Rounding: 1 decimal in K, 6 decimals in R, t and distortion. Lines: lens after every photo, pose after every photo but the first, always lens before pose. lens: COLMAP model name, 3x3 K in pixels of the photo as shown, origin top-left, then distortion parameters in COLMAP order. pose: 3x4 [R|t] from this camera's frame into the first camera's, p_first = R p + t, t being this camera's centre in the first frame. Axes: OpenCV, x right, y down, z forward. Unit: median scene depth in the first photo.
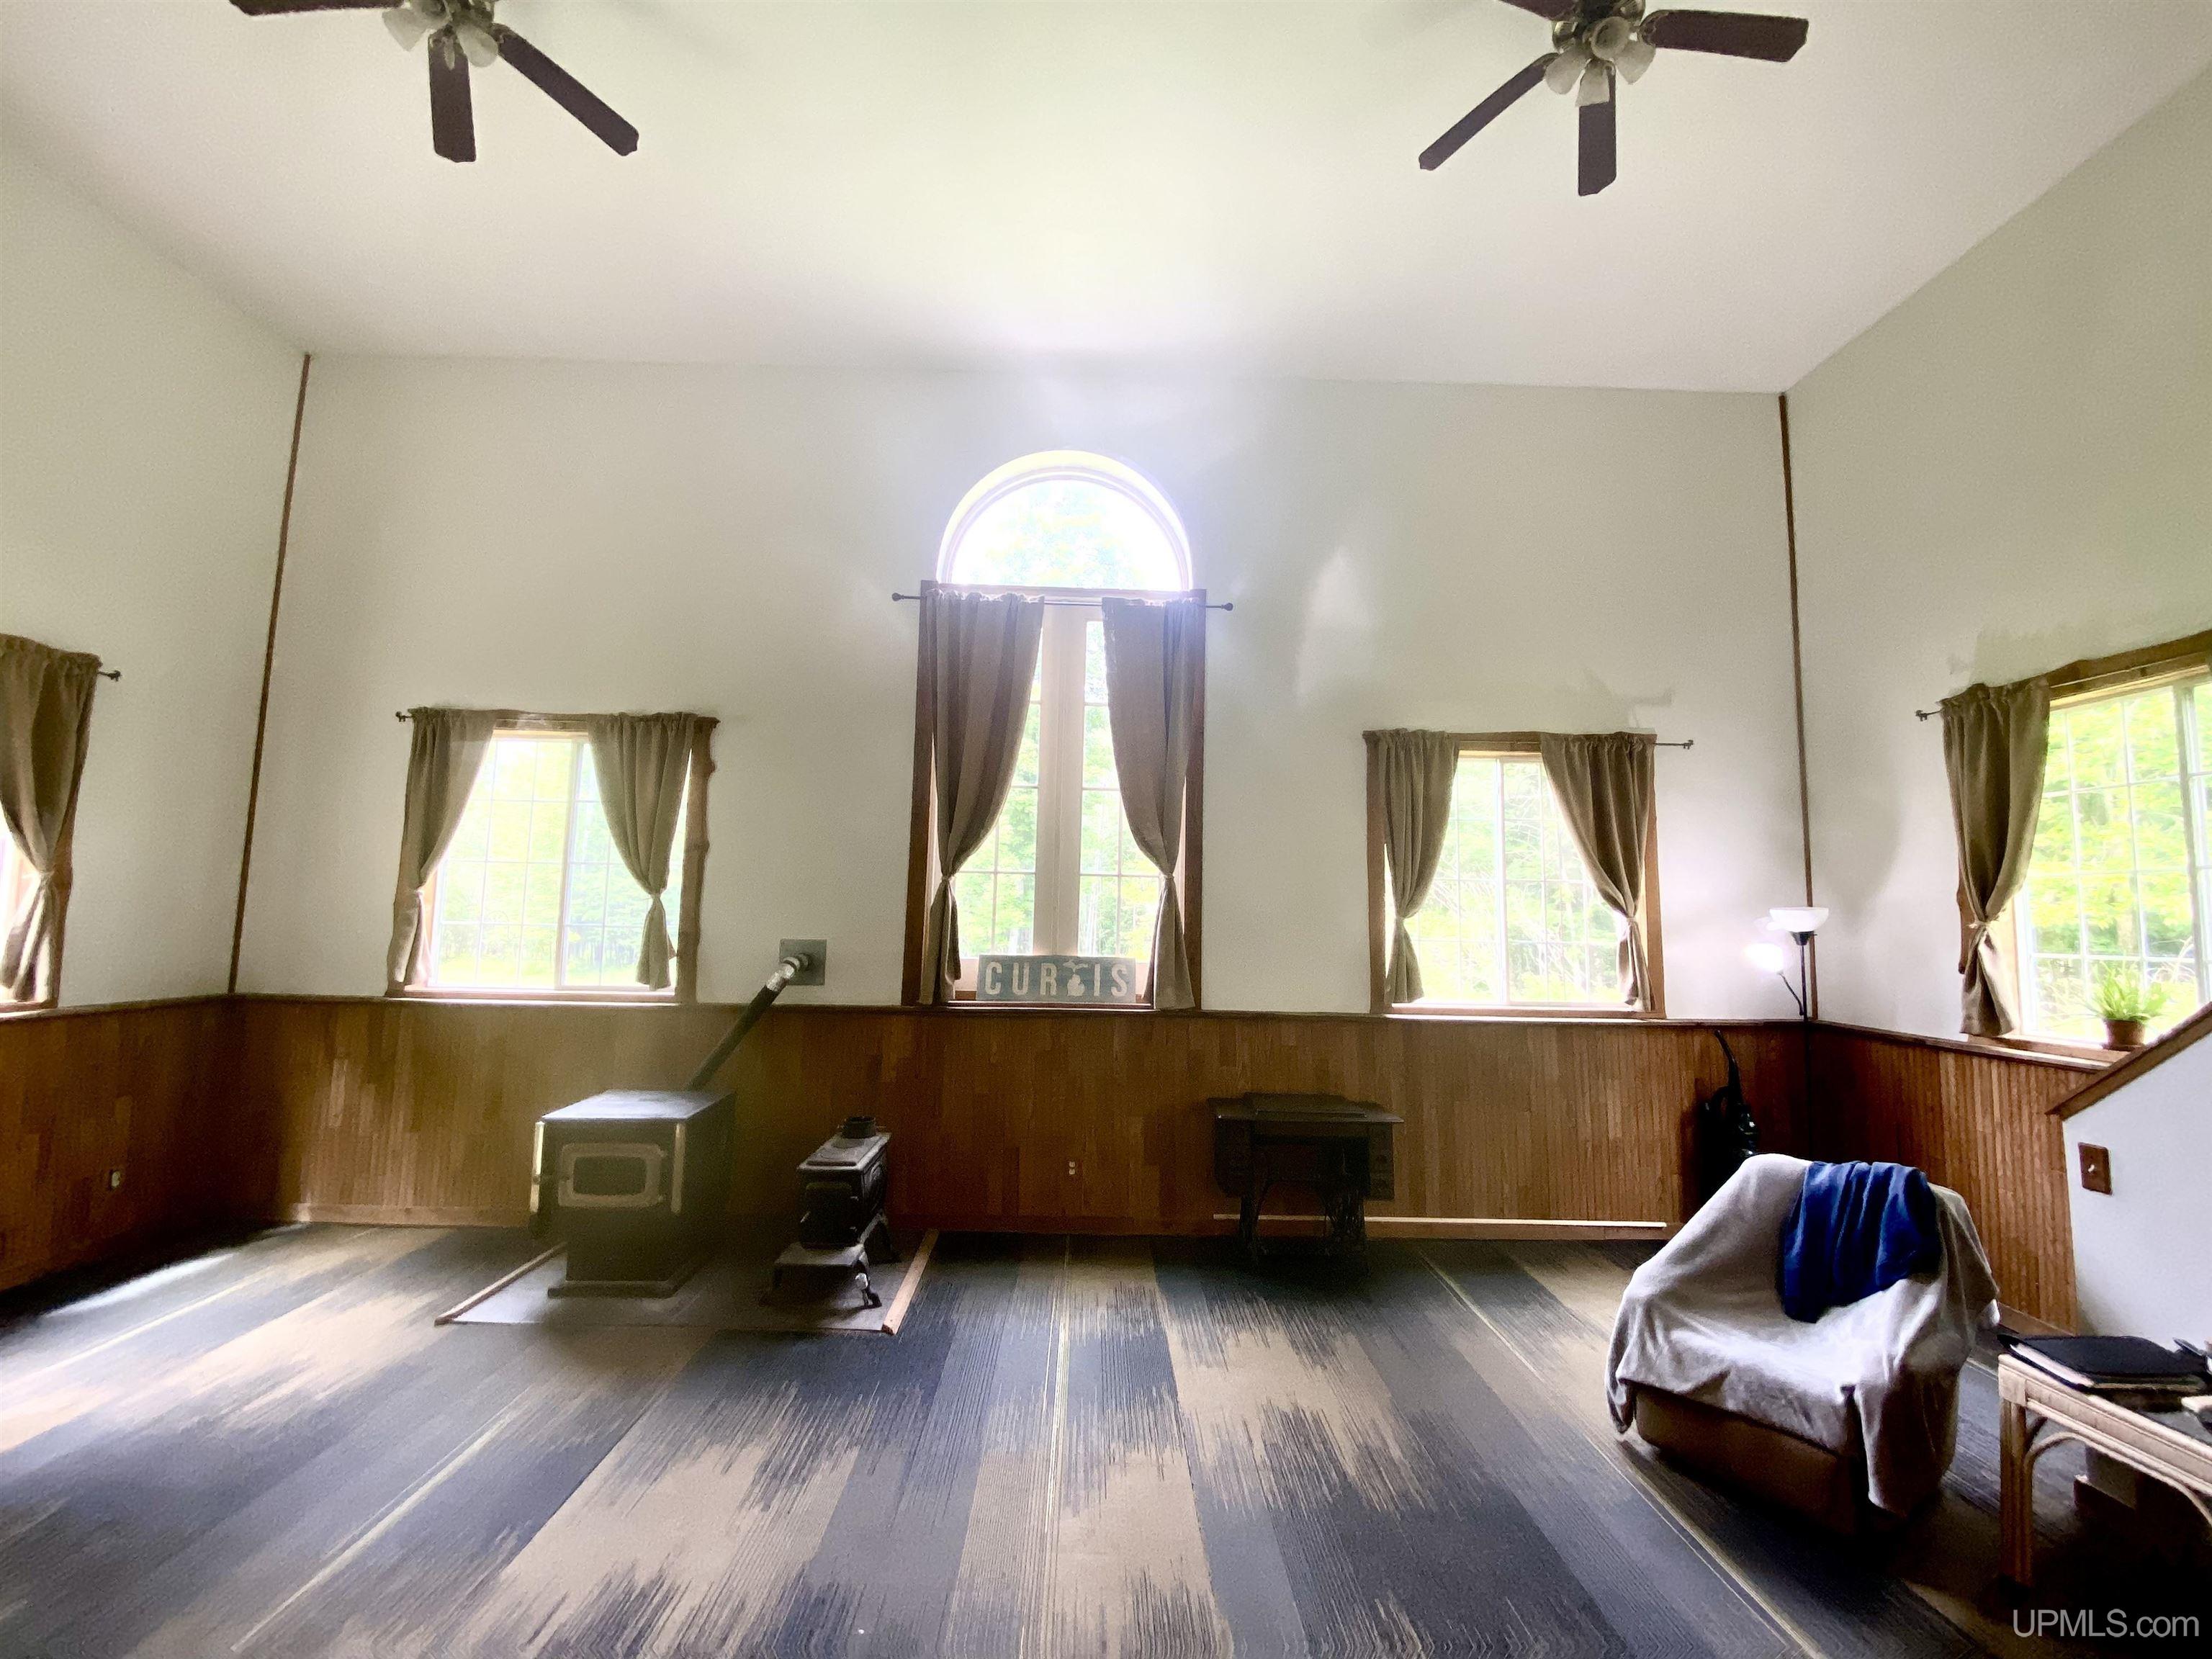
lens RADIAL K [[888.8, 0, 1106.0], [0, 888.8, 829.5], [0, 0, 1]] dist [0.000488, -0.000259]
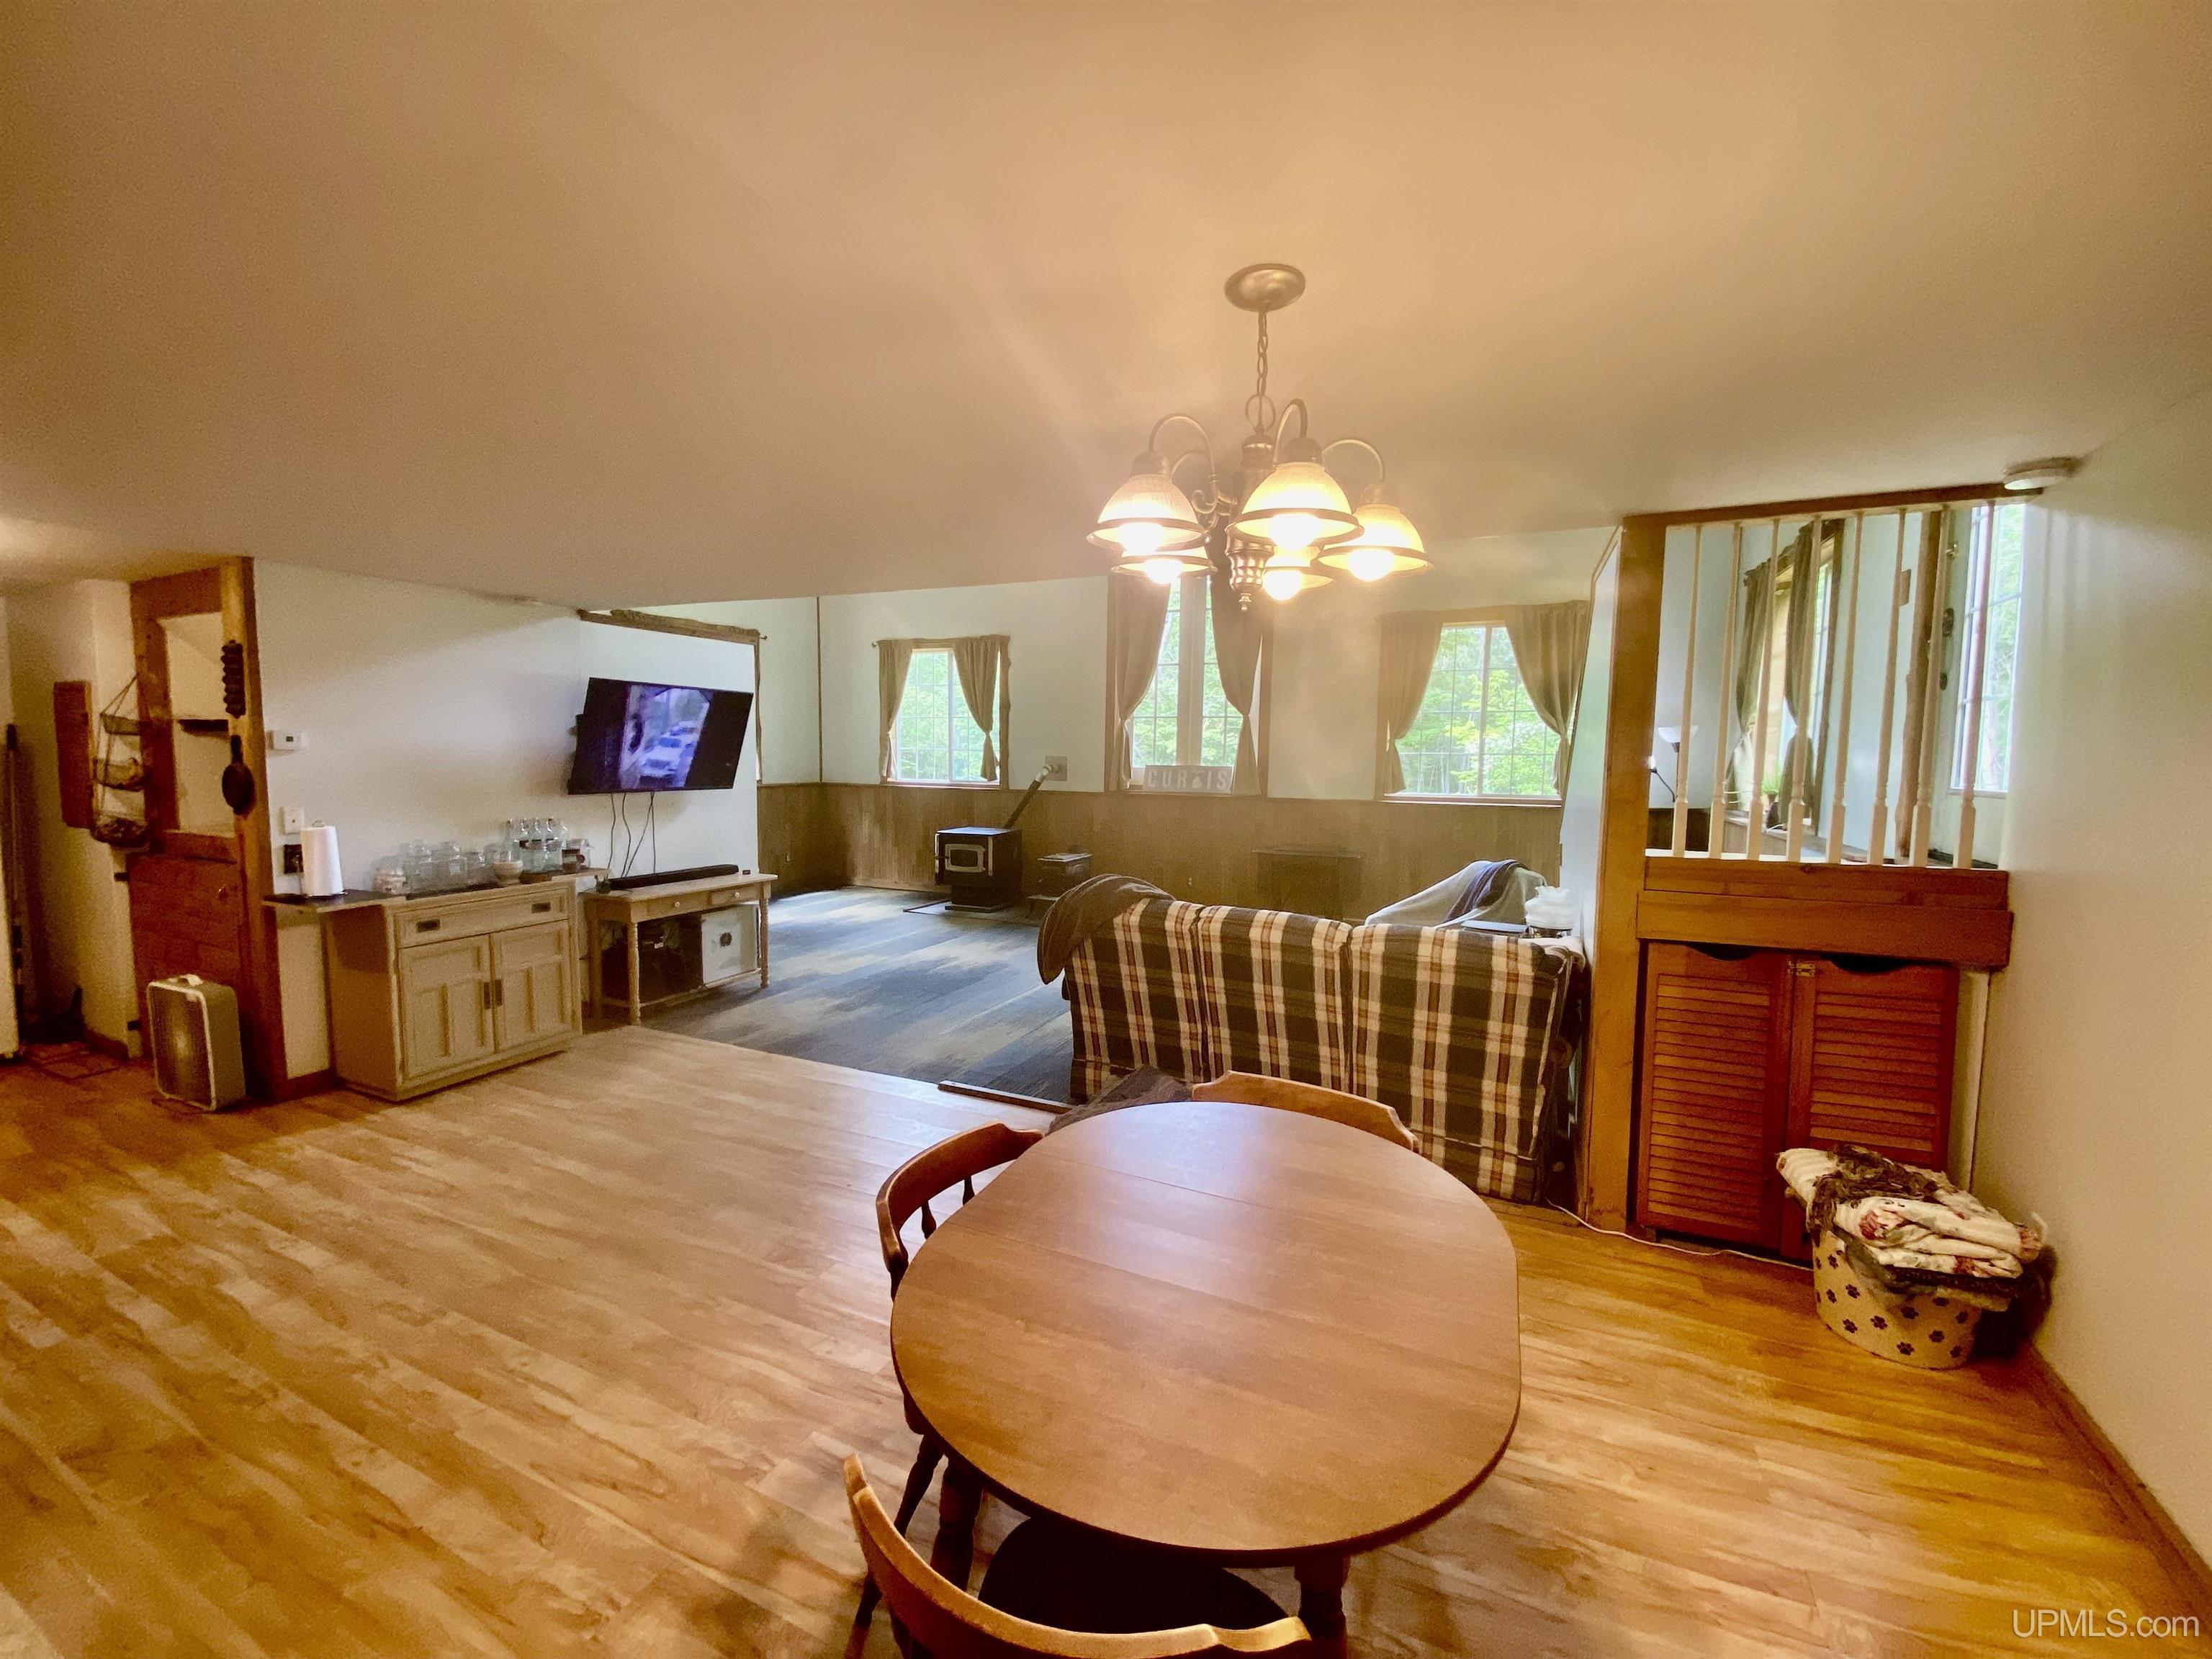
lens RADIAL K [[888.8, 0, 1106.0], [0, 888.8, 829.5], [0, 0, 1]] dist [0.000488, -0.000259]
pose [[0.904186, 0.033459, -0.425826, 0.549801], [0.041778, 0.985220, 0.166122, -0.028856], [0.425090, -0.167996, 0.889424, -0.633480]]
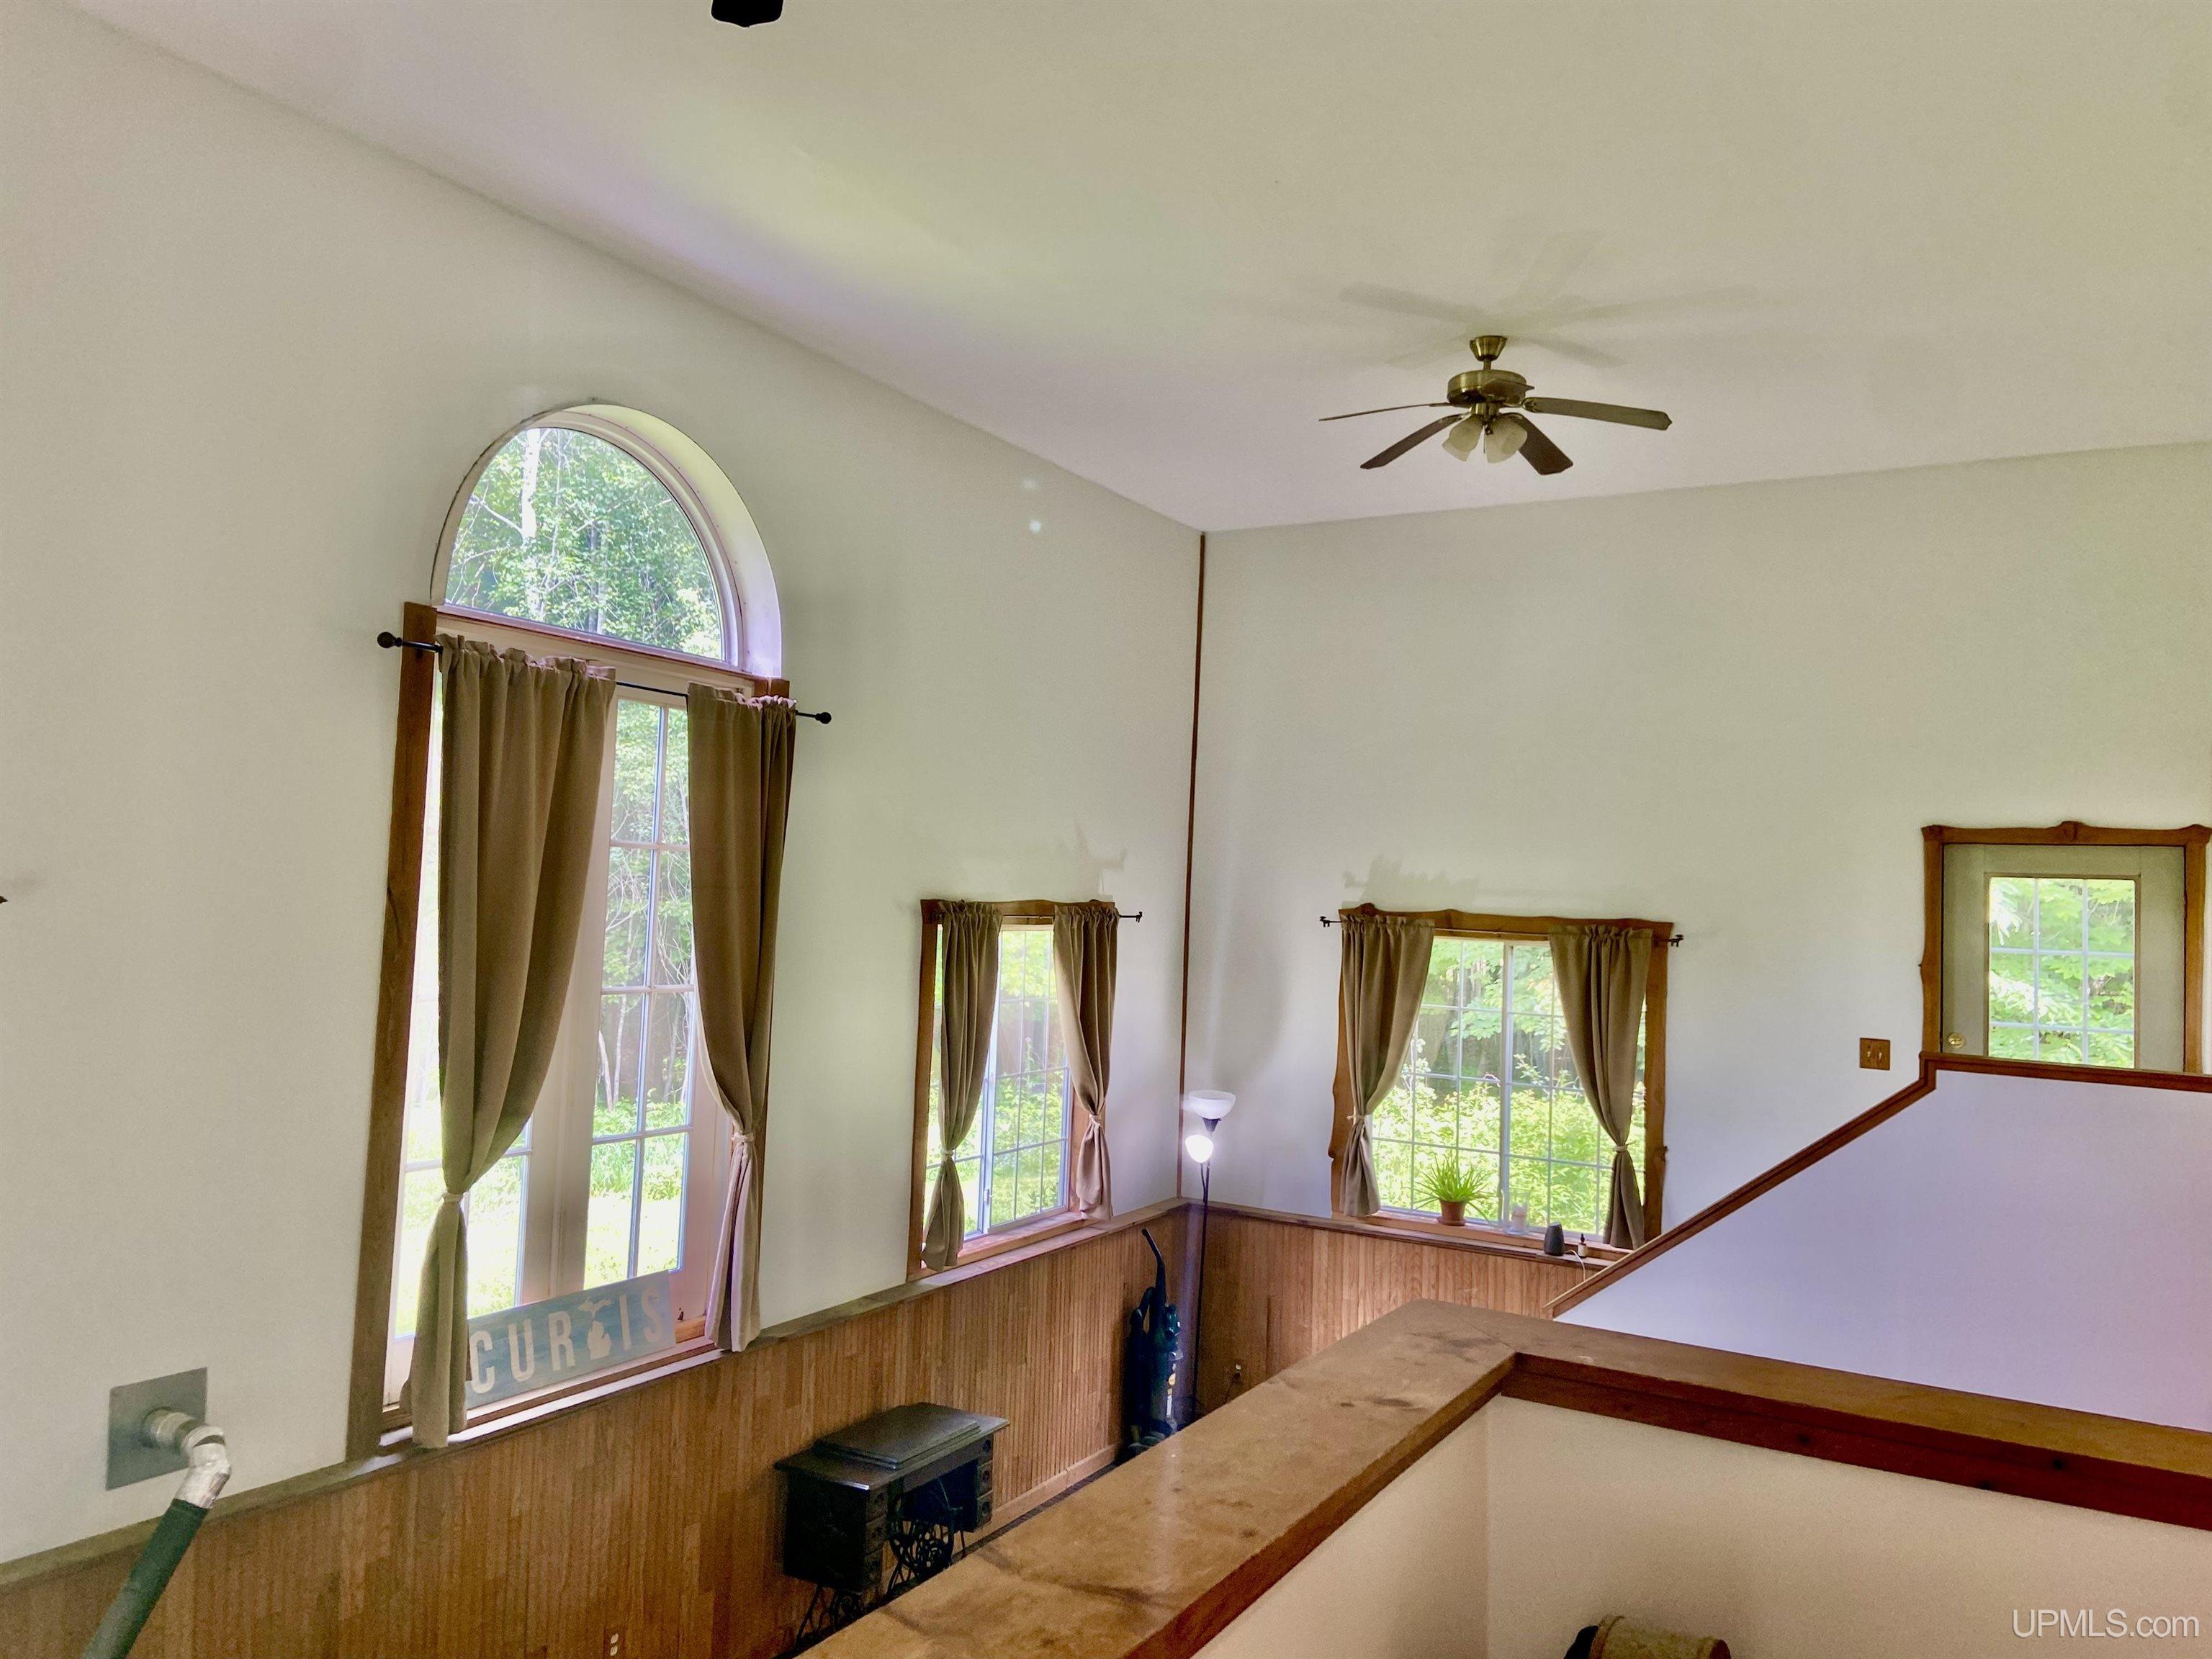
lens RADIAL K [[1610.2, 0, 1106.0], [0, 1610.2, 829.5], [0, 0, 1]] dist [0.004985, 0.000785]
pose [[0.513619, 0.036023, 0.857262, -0.799375], [-0.105210, 0.994223, 0.021257, -0.221850], [-0.851544, -0.101110, 0.514441, 0.198380]]
